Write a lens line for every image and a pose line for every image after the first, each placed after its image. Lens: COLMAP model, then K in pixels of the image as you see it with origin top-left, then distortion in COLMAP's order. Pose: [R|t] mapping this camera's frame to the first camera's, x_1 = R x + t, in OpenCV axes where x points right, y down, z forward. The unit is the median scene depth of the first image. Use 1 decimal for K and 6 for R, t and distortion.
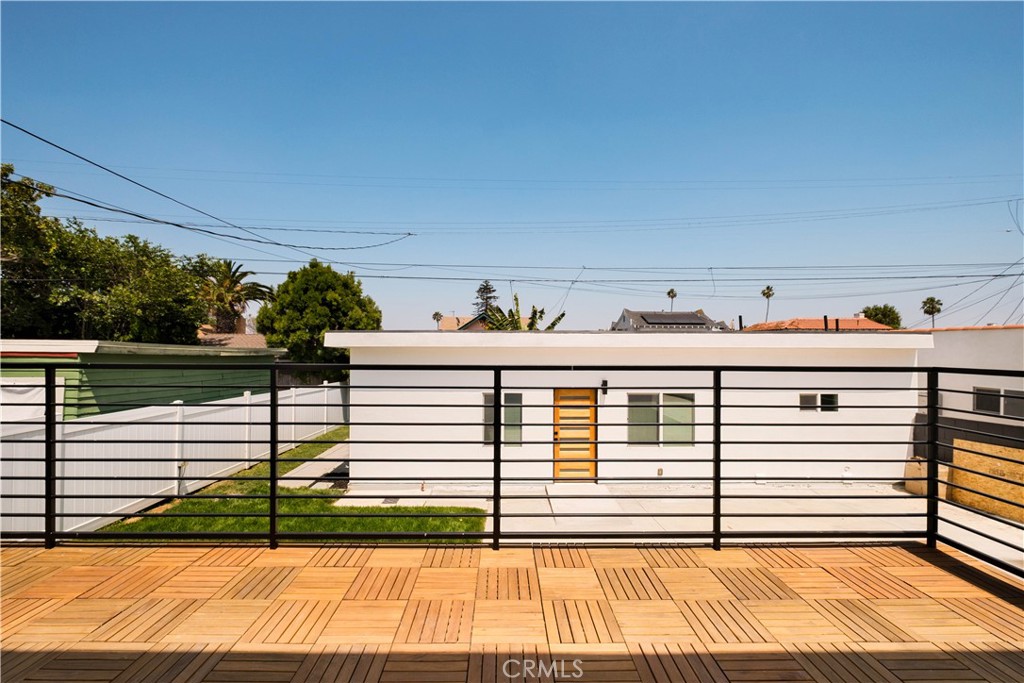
lens RADIAL K [[434.8, 0, 512.0], [0, 434.8, 341.5], [0, 0, 1]] dist [0.000819, 0.000105]
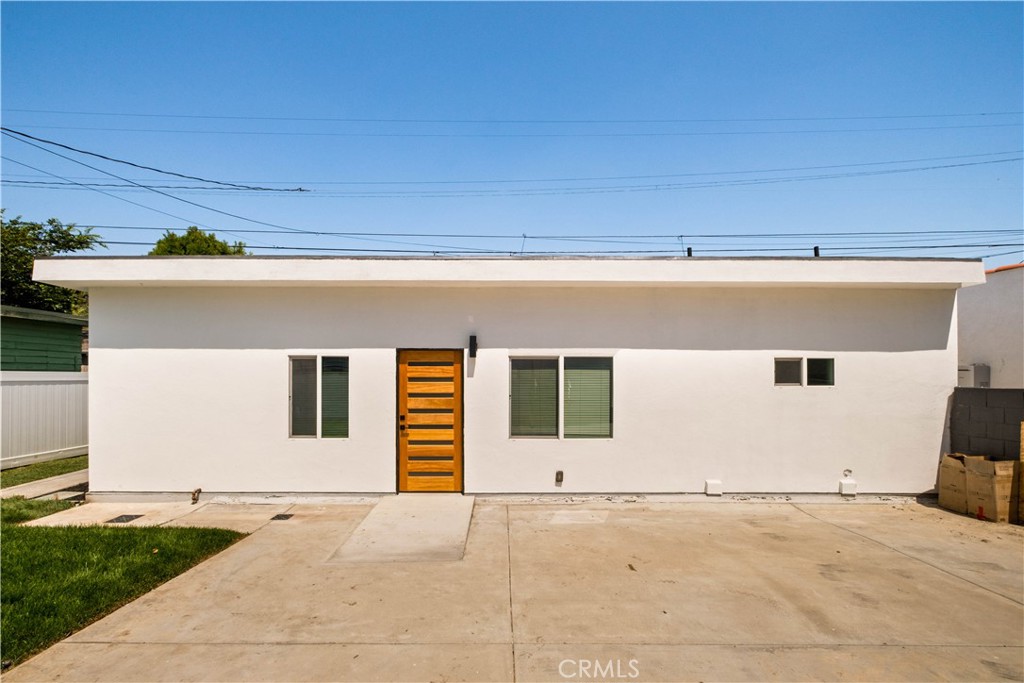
lens RADIAL K [[429.8, 0, 513.3], [0, 429.8, 369.2], [0, 0, 1]] dist [-0.002911, -0.000390]
pose [[0.999987, 0.000198, -0.005152, 0.273778], [-0.000152, 0.999961, 0.008853, 0.131866], [0.005154, -0.008852, 0.999948, 0.357166]]
